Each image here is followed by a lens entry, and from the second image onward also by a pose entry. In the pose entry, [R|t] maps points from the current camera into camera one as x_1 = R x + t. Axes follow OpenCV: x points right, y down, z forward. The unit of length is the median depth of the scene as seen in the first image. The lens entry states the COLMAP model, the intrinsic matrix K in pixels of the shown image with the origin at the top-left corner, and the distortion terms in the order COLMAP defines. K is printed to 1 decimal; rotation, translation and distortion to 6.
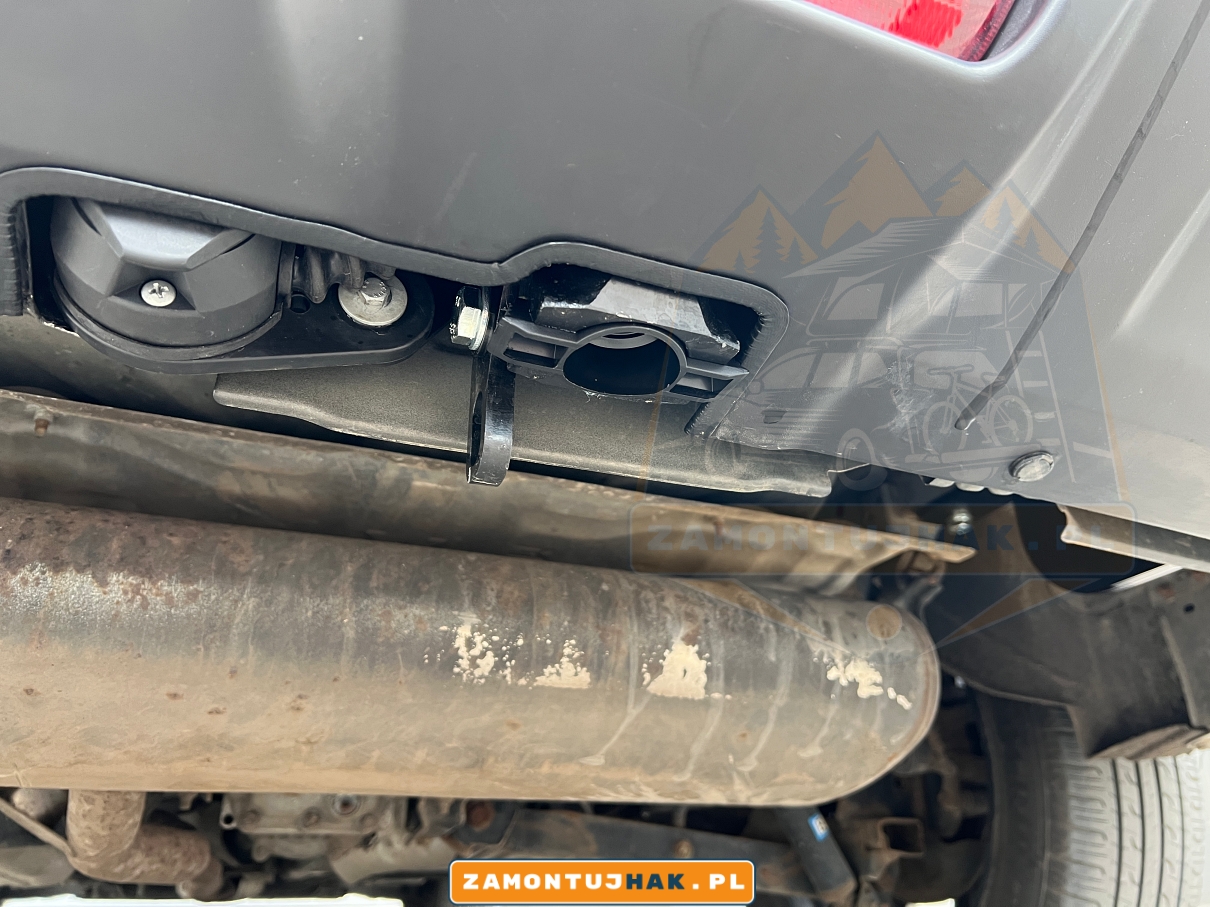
lens RADIAL K [[920.3, 0, 601.1], [0, 920.3, 445.2], [0, 0, 1]] dist [0.039562, -0.056920]
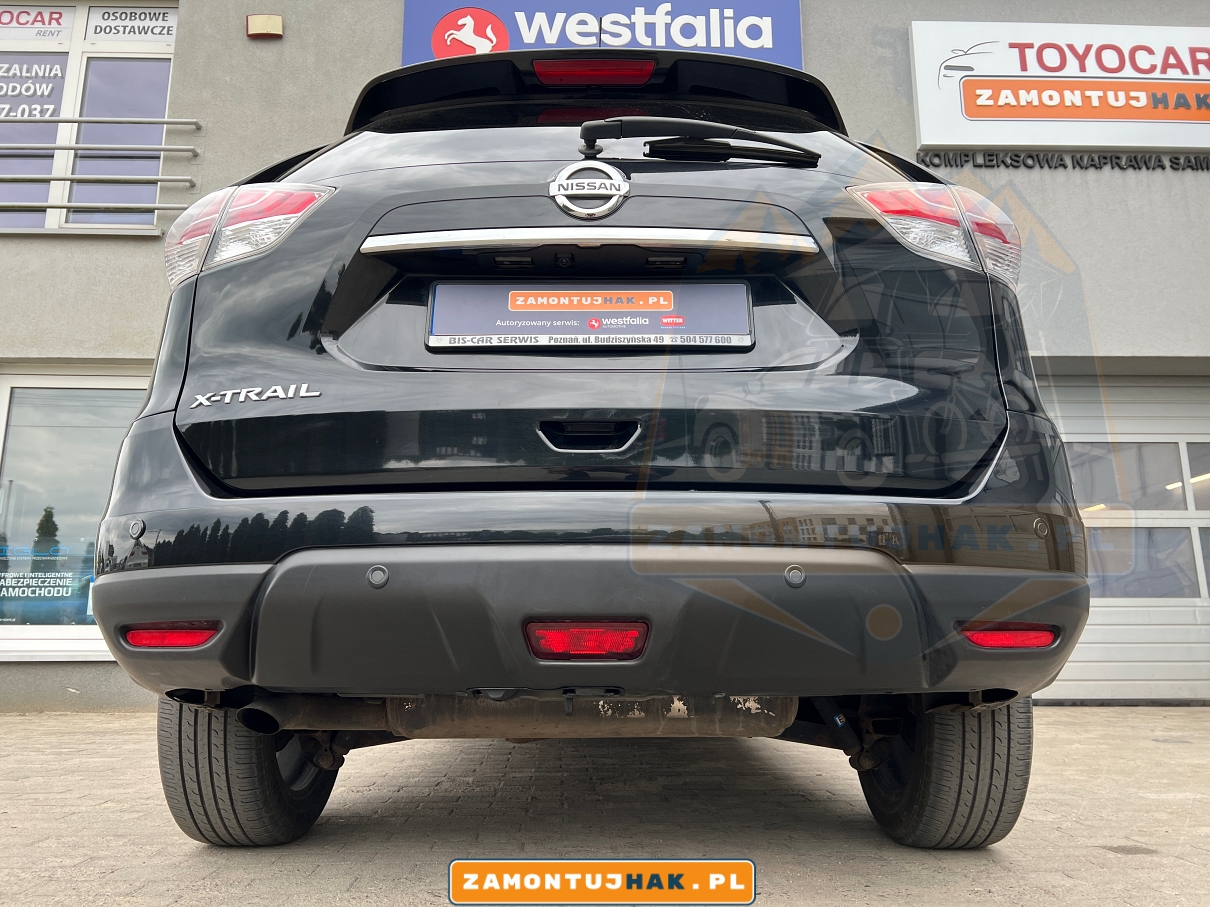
lens RADIAL K [[910.1, 0, 605.0], [0, 910.1, 453.5], [0, 0, 1]] dist [0.067519, -0.074792]
pose [[0.924082, -0.070359, -0.375661, 1.093600], [0.161669, 0.962601, 0.217398, -1.293278], [0.346316, -0.261627, 0.900898, -1.592383]]
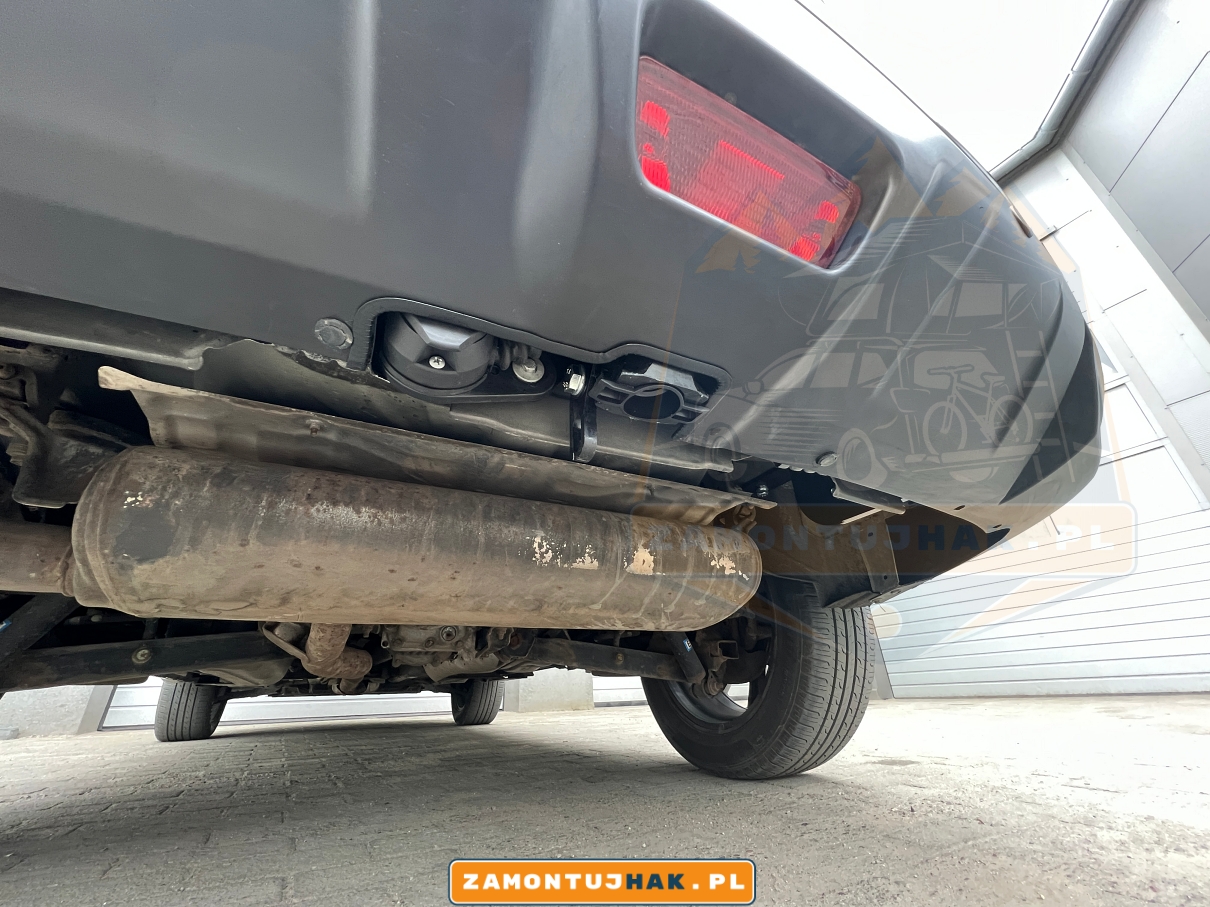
lens RADIAL K [[484.8, 0, 594.5], [0, 484.8, 448.6], [0, 0, 1]] dist [0.001624, 0.000211]
pose [[0.996531, 0.019834, 0.080827, -0.112597], [-0.018945, 0.999752, -0.011748, 0.016252], [-0.081040, 0.010176, 0.996659, -0.044178]]
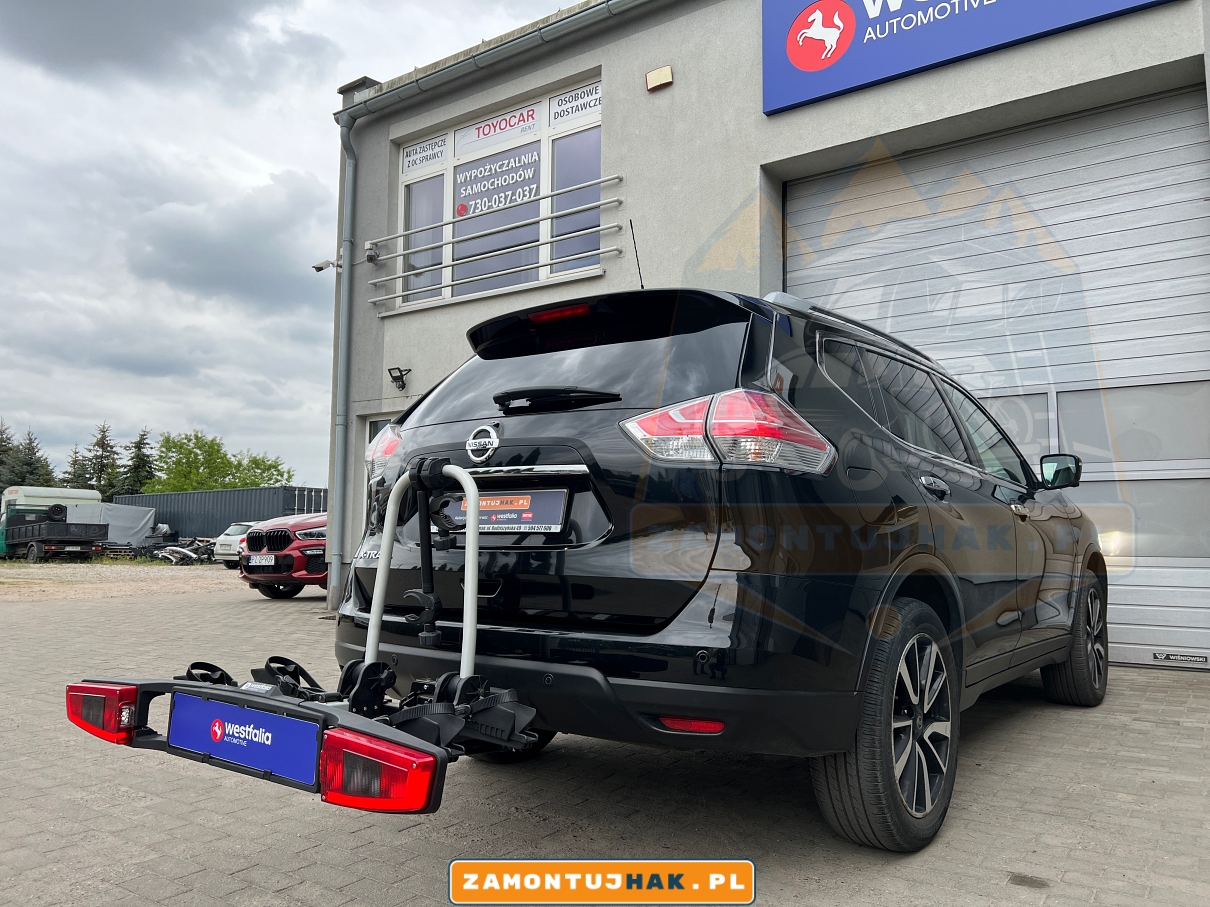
lens RADIAL K [[920.3, 0, 601.1], [0, 920.3, 445.2], [0, 0, 1]] dist [0.039562, -0.056920]
pose [[0.502506, -0.070918, -0.861660, 4.695471], [0.374019, 0.916377, 0.142701, -1.935773], [0.779485, -0.393985, 0.487010, -0.794307]]
